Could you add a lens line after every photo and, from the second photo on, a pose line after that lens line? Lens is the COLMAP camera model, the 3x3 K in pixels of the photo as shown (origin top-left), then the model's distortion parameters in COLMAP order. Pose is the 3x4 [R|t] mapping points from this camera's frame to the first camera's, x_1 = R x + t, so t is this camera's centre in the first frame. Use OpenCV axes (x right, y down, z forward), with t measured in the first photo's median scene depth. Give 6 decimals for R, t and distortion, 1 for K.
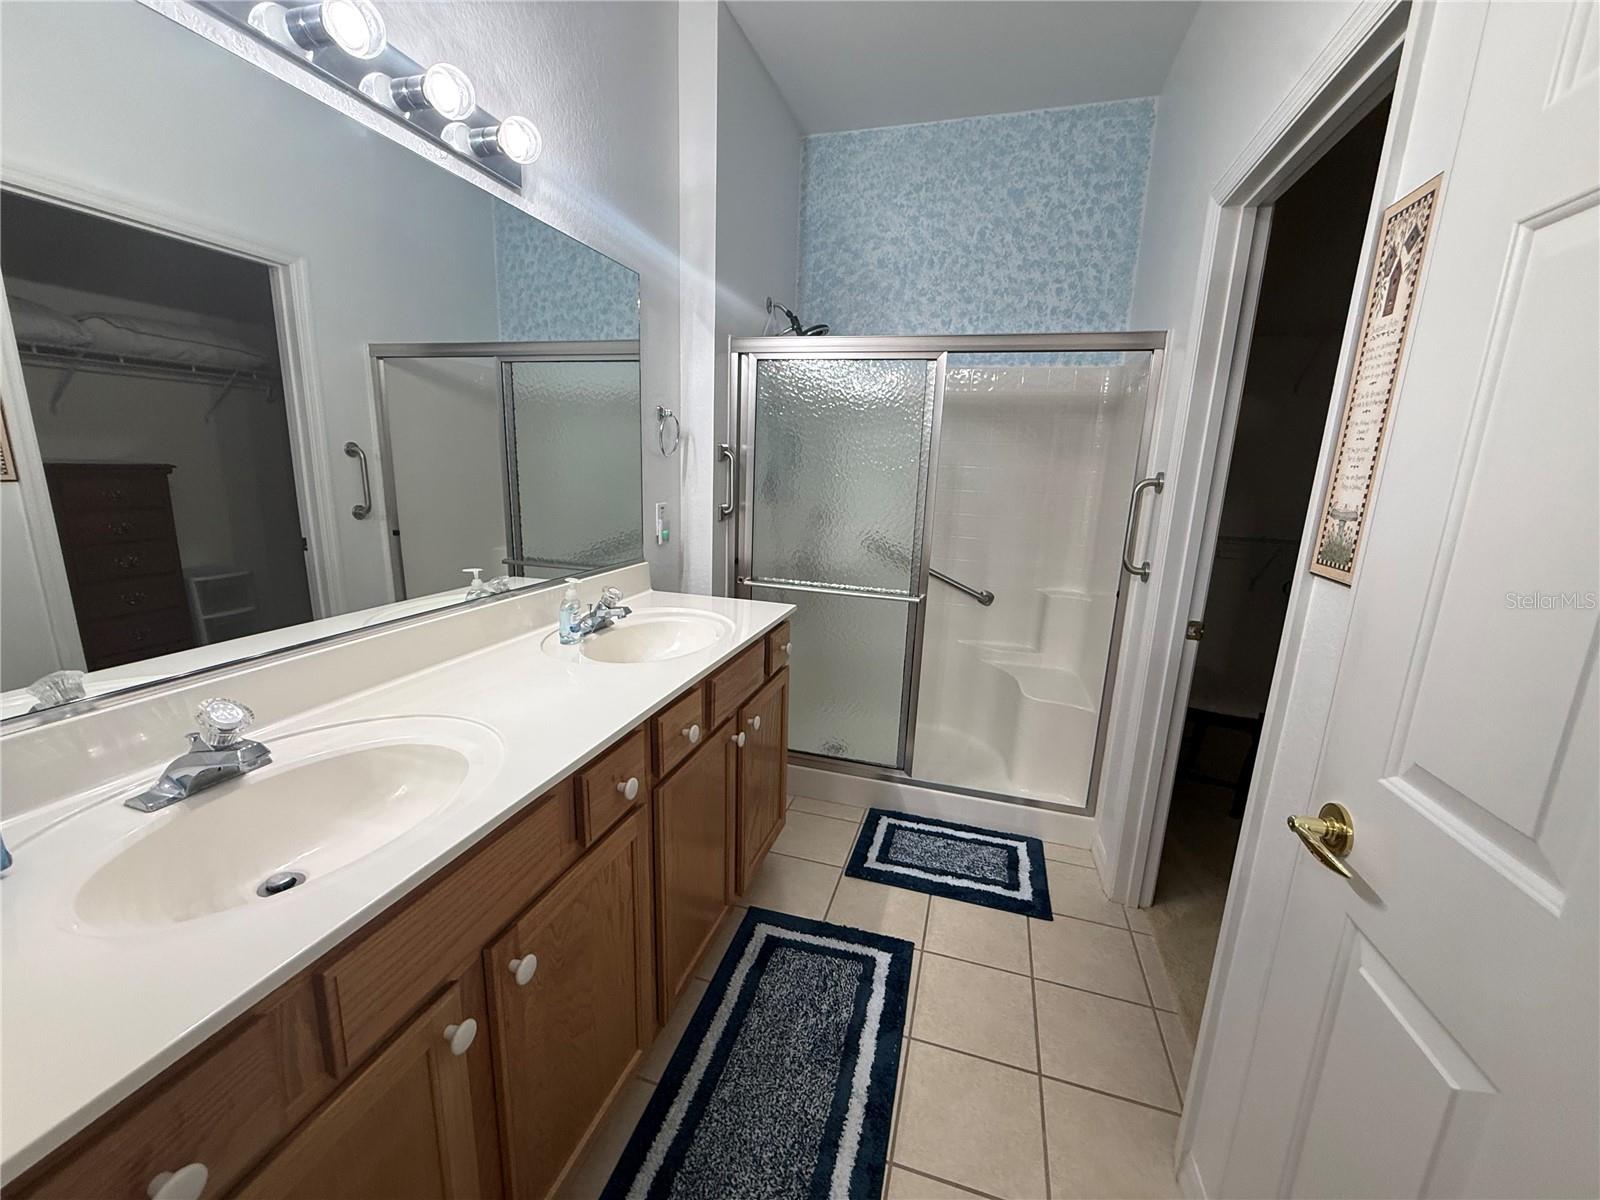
lens RADIAL K [[639.7, 0, 800.5], [0, 639.7, 596.3], [0, 0, 1]] dist [-0.001216, -0.000228]
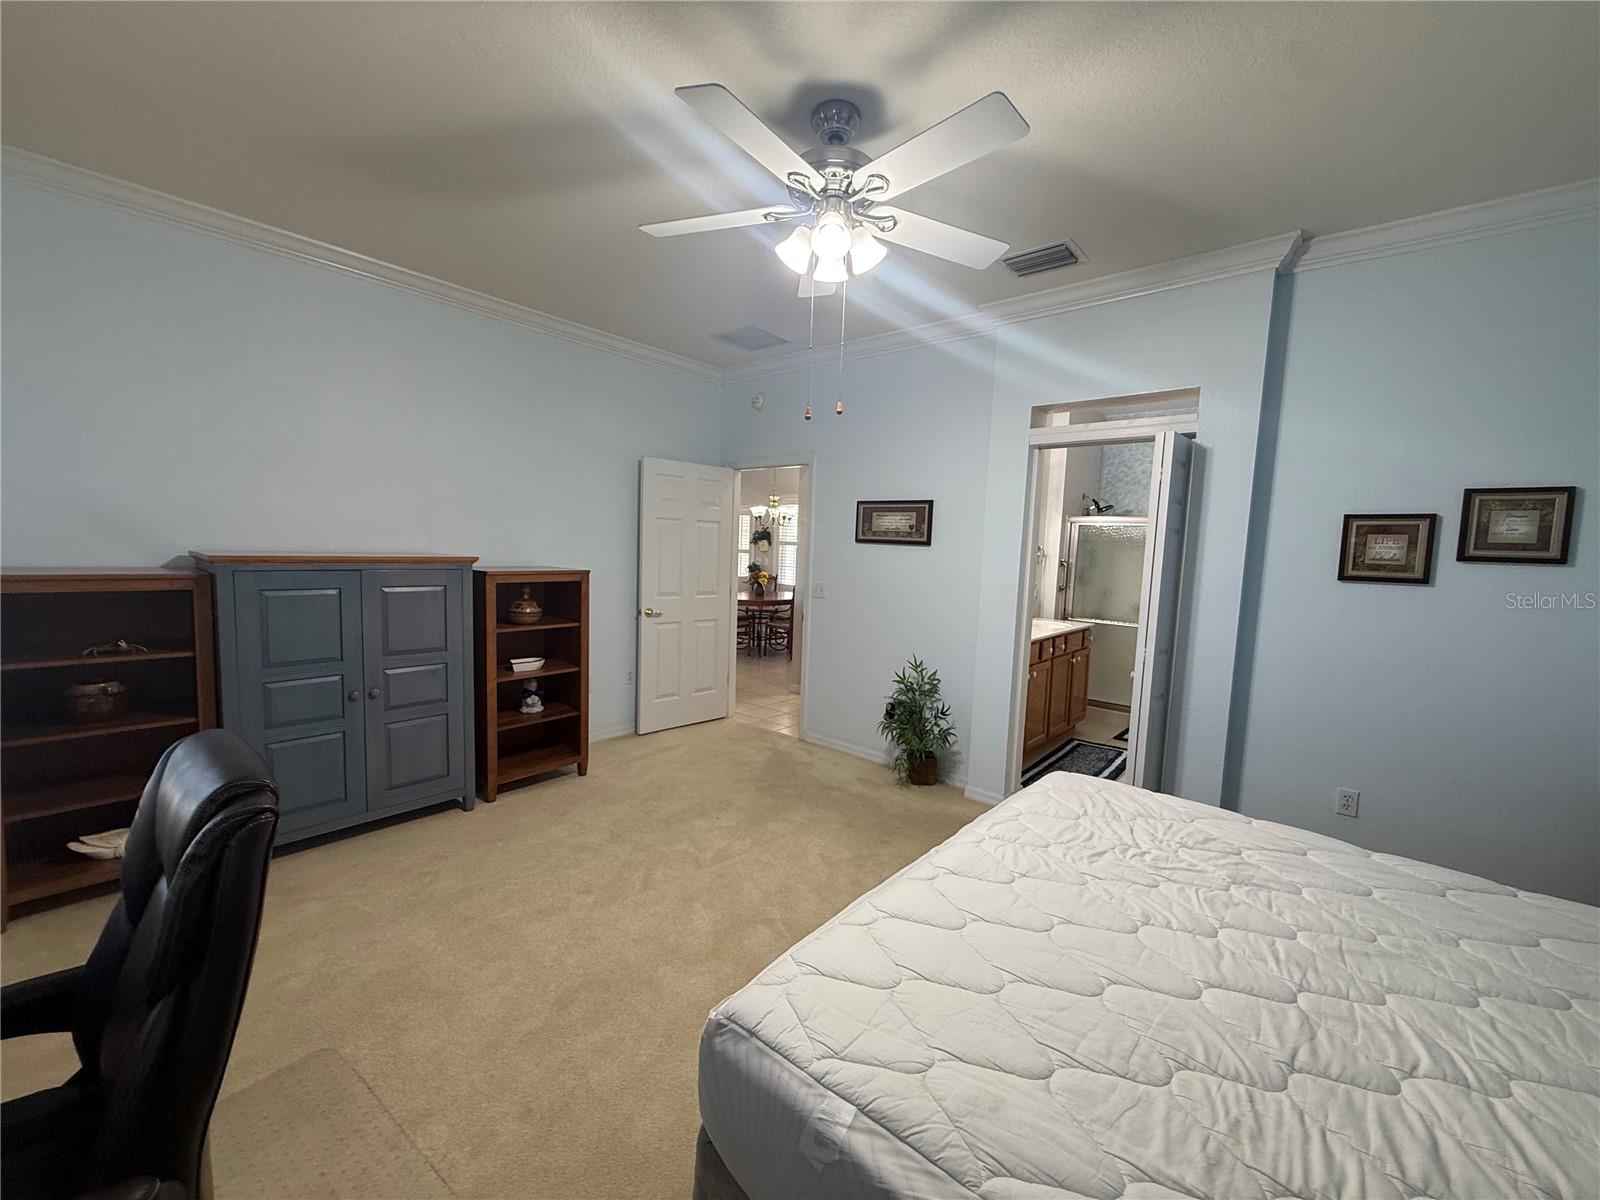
lens RADIAL K [[639.7, 0, 806.1], [0, 639.7, 610.3], [0, 0, 1]] dist [-0.001216, -0.000228]
pose [[0.919846, 0.040209, -0.390213, -0.061230], [-0.093379, 0.988583, -0.118255, 0.310270], [0.381003, 0.145214, 0.913099, -1.465306]]
